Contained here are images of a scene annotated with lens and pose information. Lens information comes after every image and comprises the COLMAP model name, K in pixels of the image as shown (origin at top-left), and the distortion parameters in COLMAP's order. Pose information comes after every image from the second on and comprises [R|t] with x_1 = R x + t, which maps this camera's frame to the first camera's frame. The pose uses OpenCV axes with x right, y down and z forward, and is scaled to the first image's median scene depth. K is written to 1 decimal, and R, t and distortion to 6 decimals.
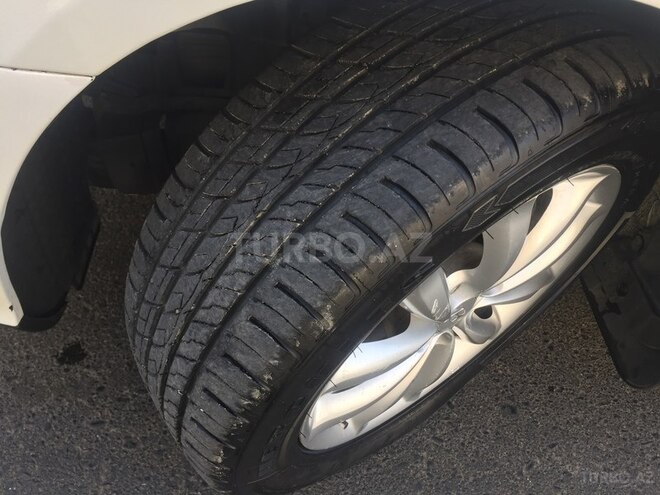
lens RADIAL K [[552.5, 0, 330.6], [0, 552.5, 247.9], [0, 0, 1]] dist [0.047515, -0.055176]
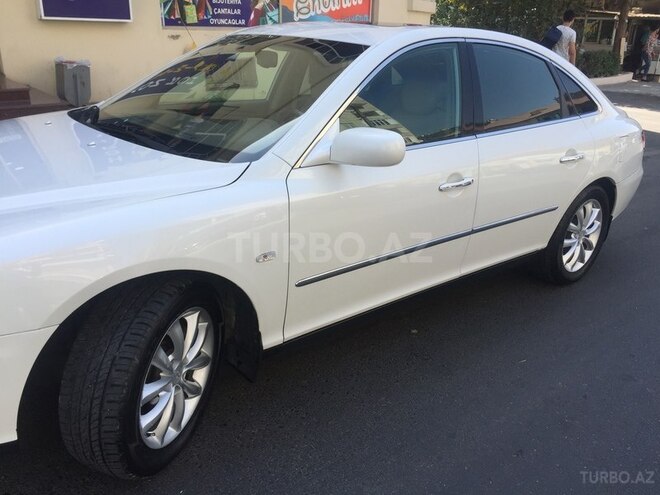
lens RADIAL K [[552.5, 0, 330.3], [0, 552.5, 247.1], [0, 0, 1]] dist [0.047515, -0.055176]
pose [[0.785815, -0.282603, 0.550118, -0.824563], [0.488877, 0.828651, -0.272647, 1.152061], [-0.378805, 0.483190, 0.789325, -2.859613]]
